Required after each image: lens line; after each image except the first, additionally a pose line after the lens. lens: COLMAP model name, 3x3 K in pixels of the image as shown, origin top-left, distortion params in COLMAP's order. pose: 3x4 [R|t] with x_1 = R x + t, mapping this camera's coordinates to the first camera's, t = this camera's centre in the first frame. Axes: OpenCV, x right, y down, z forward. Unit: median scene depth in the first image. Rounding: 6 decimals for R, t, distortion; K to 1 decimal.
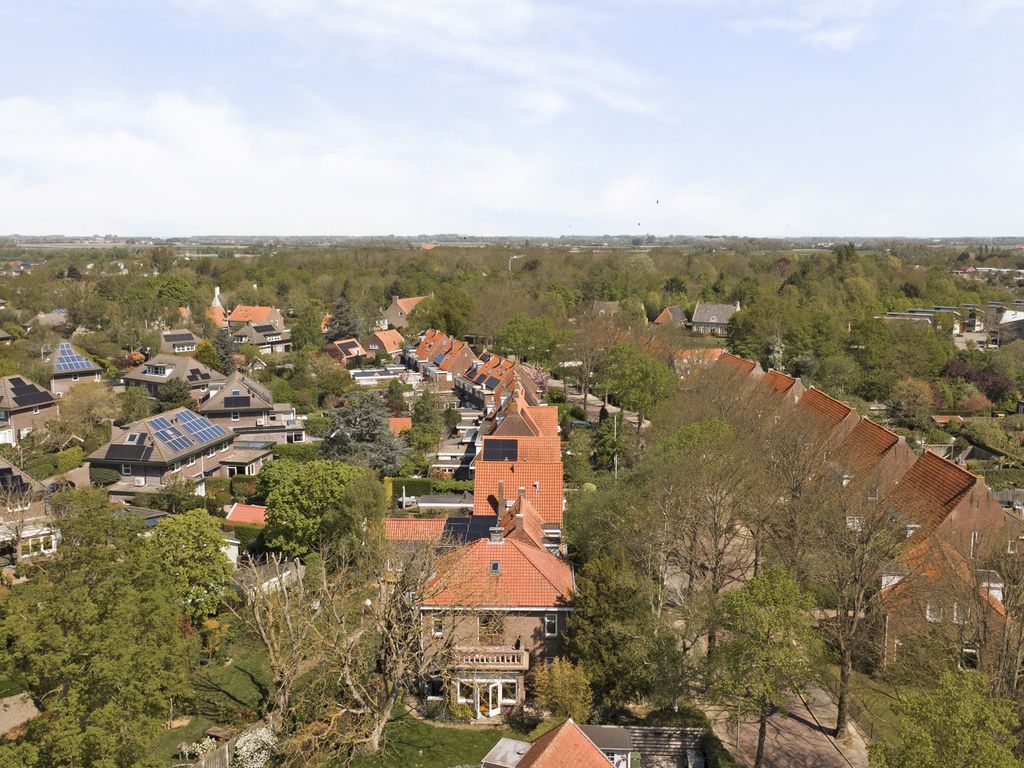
lens RADIAL K [[1050.8, 0, 512.0], [0, 1050.8, 384.0], [0, 0, 1]] dist [0.001660, 0.015209]
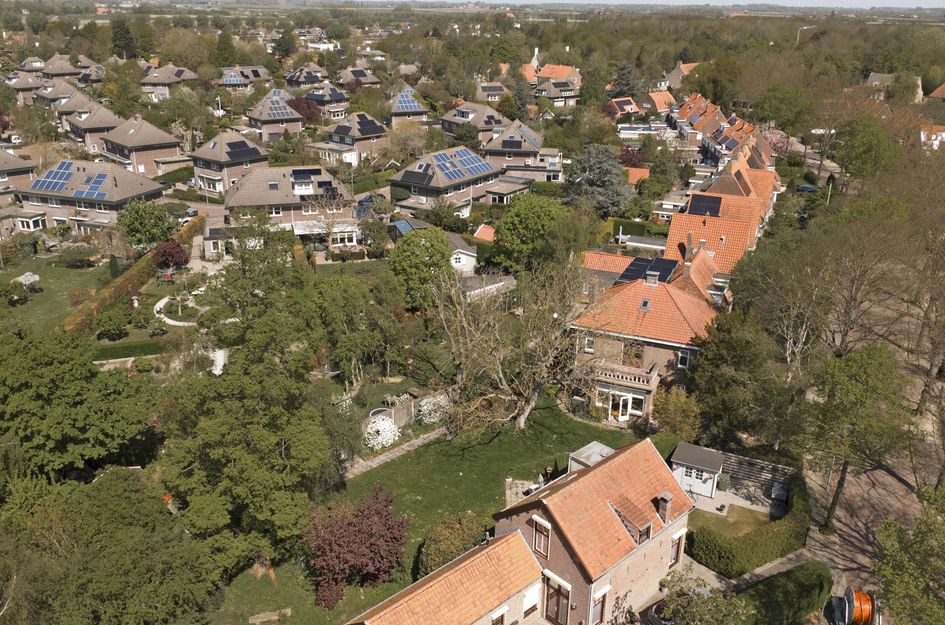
lens RADIAL K [[828.5, 0, 472.5], [0, 828.5, 312.5], [0, 0, 1]] dist [0.001248, 0.005536]
pose [[0.913306, 0.154406, -0.376870, 0.114168], [-0.068933, 0.970602, 0.230609, -0.014978], [0.401399, -0.184638, 0.897100, 0.049802]]
